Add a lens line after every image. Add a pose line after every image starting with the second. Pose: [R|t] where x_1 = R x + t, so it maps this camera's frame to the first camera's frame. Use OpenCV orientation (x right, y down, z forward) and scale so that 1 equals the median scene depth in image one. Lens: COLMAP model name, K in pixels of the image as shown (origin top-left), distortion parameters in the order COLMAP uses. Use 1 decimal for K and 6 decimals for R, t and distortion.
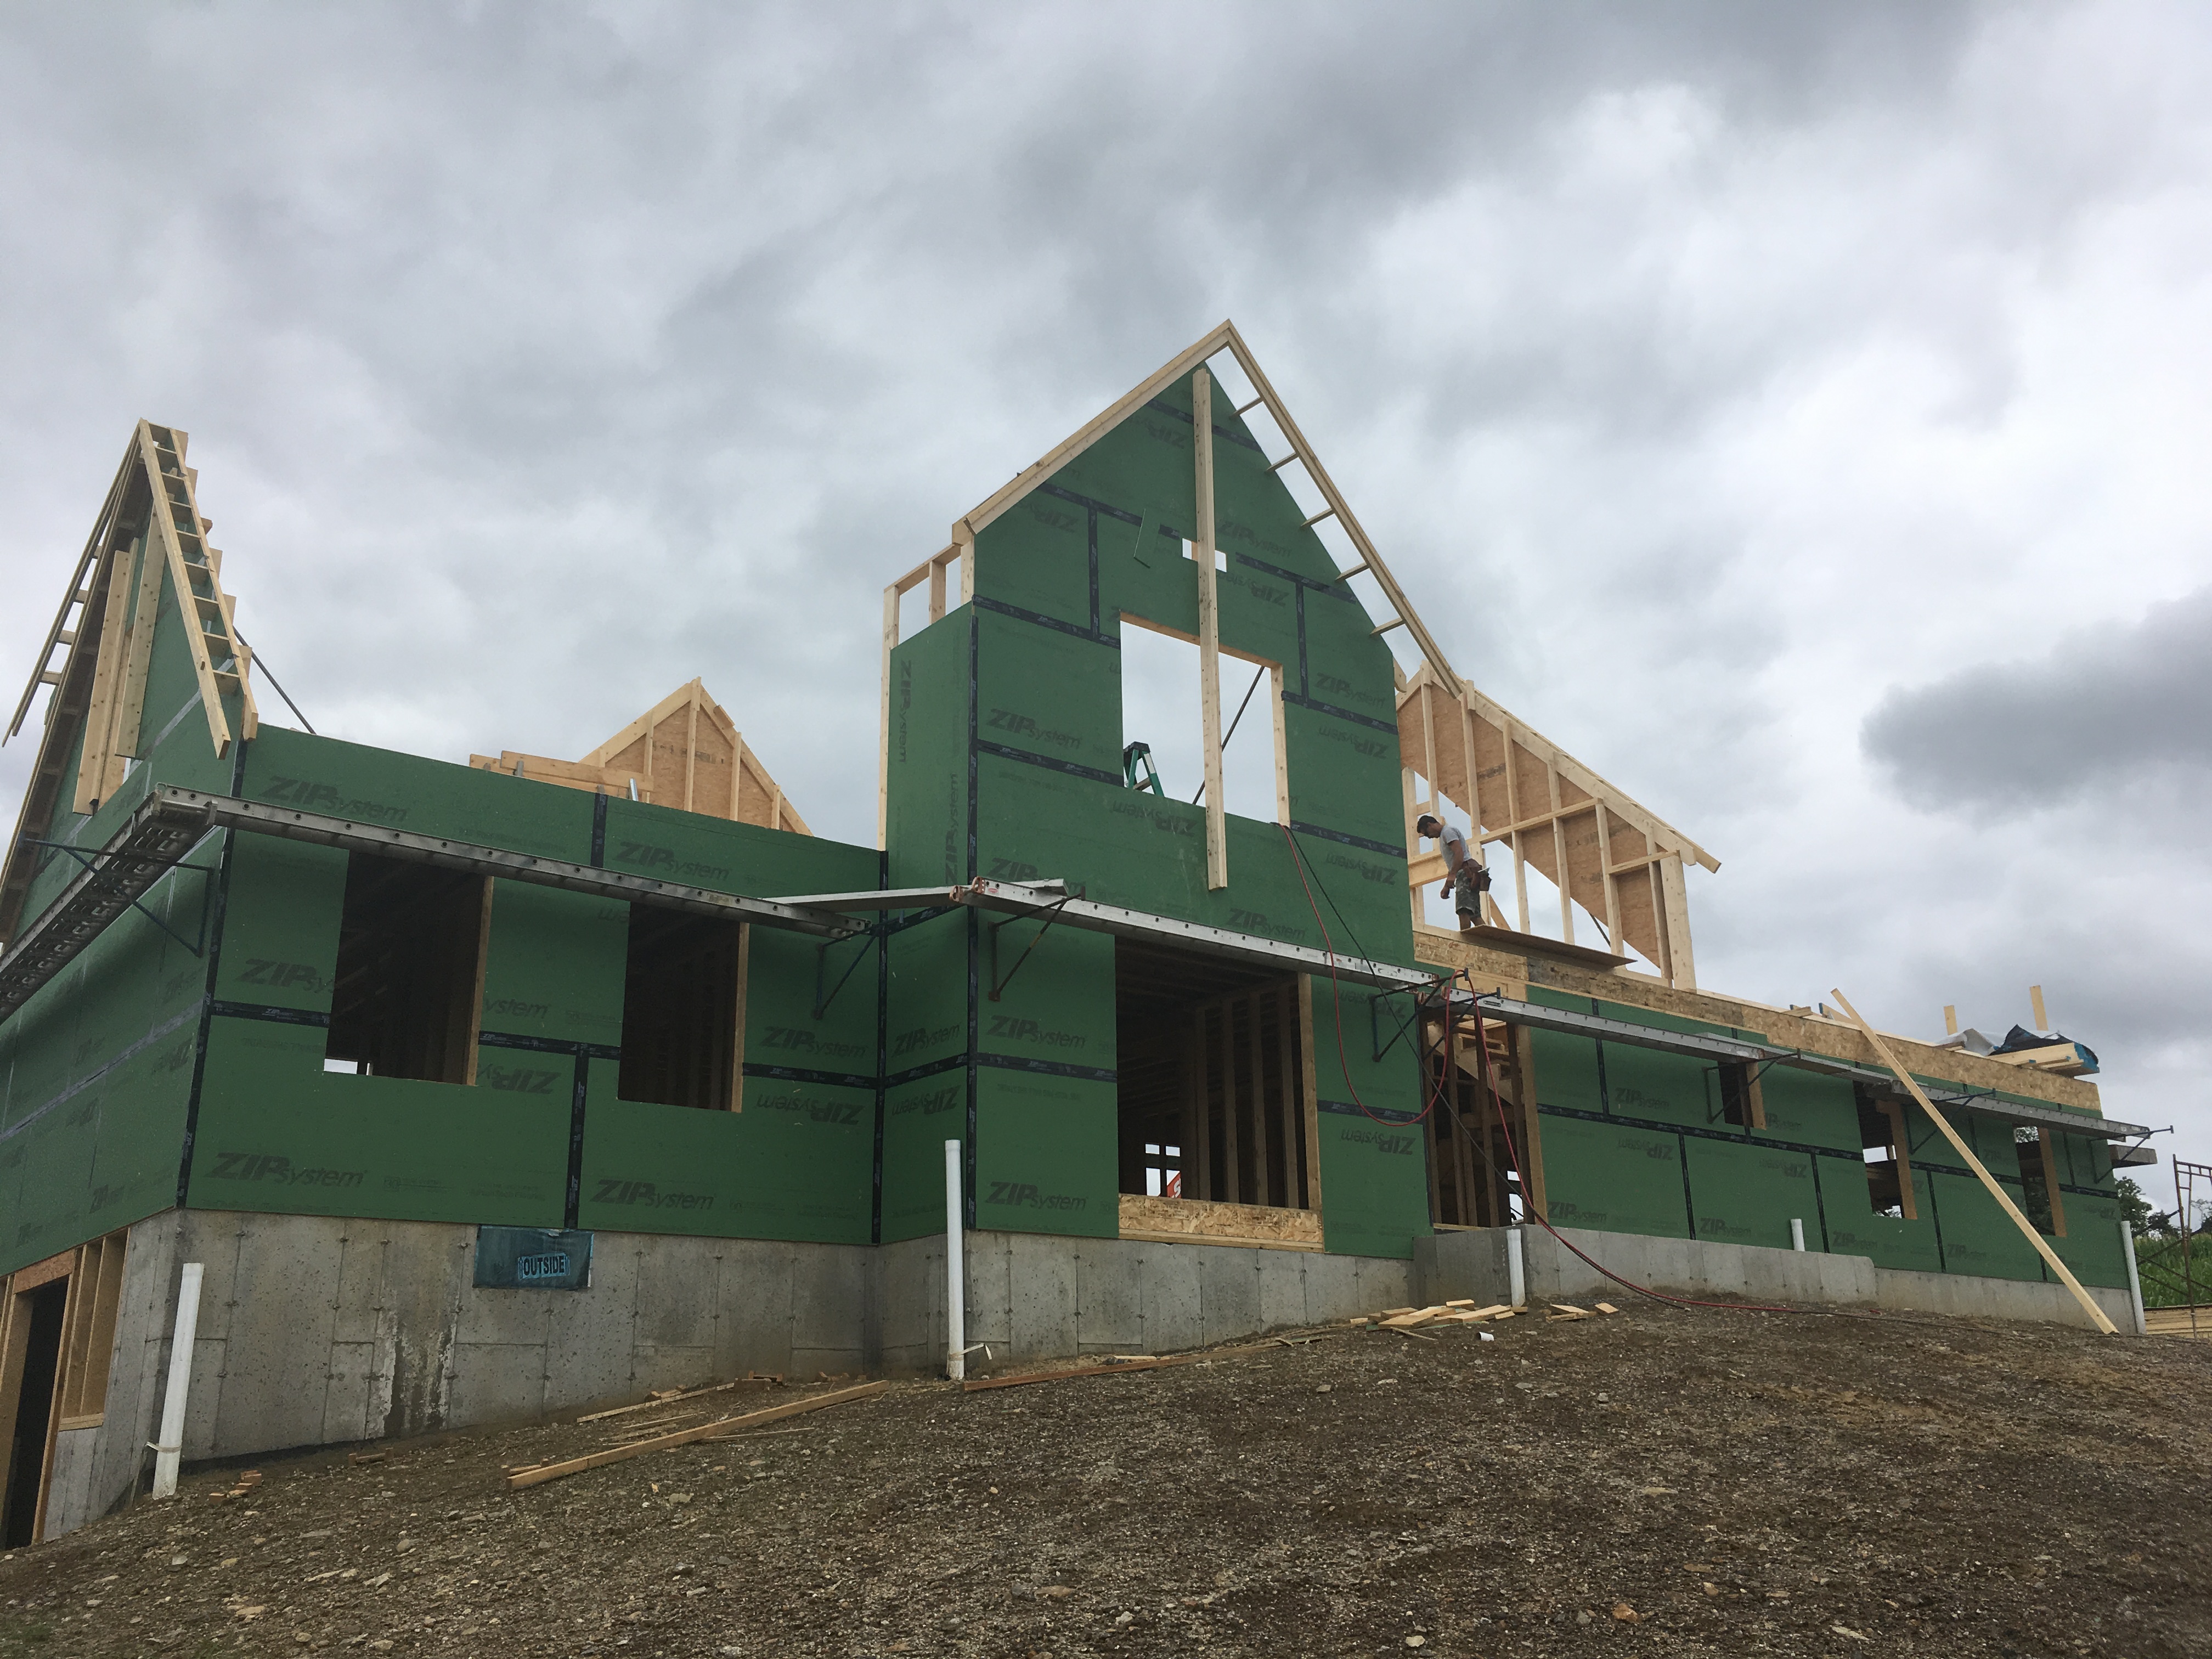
lens RADIAL K [[1812.0, 0, 1099.8], [0, 1812.0, 830.7], [0, 0, 1]] dist [0.083059, -0.114508]
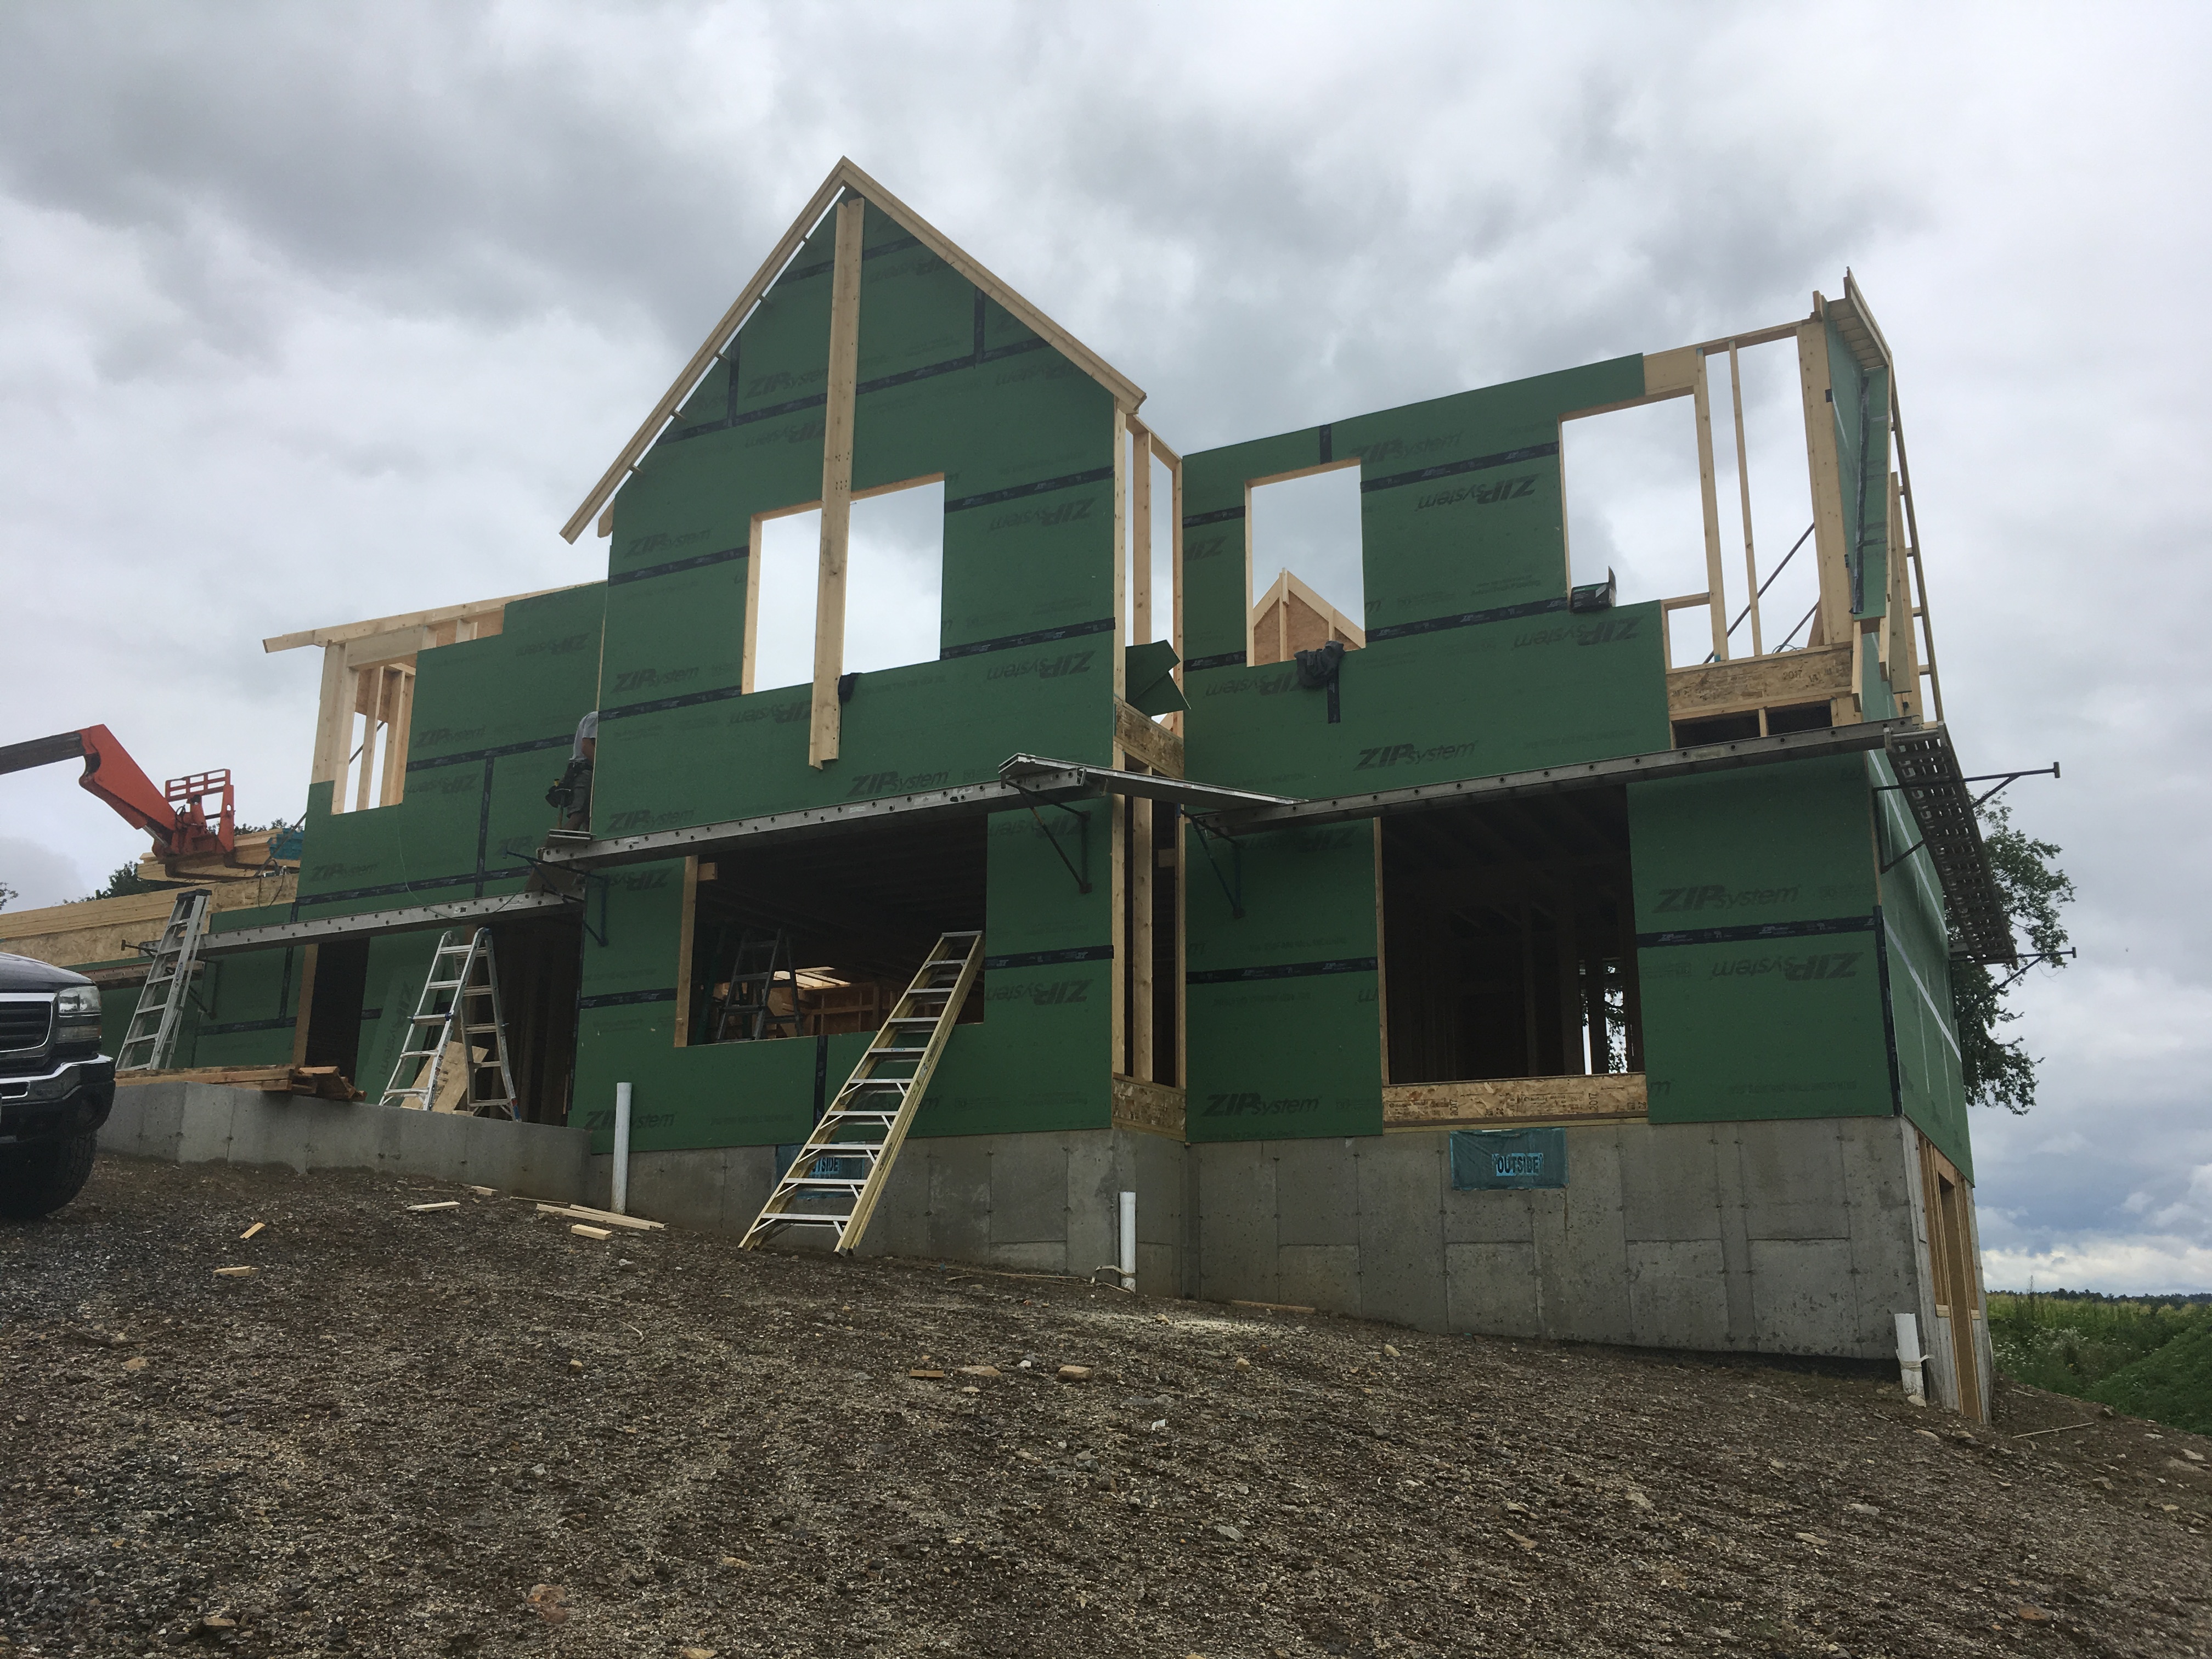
lens RADIAL K [[1812.0, 0, 1099.8], [0, 1812.0, 830.7], [0, 0, 1]] dist [0.083059, -0.114508]
pose [[0.402378, -0.216534, -0.889497, 0.895803], [0.261271, 0.958377, -0.115111, 0.197463], [0.877399, -0.186082, 0.442204, 0.690032]]
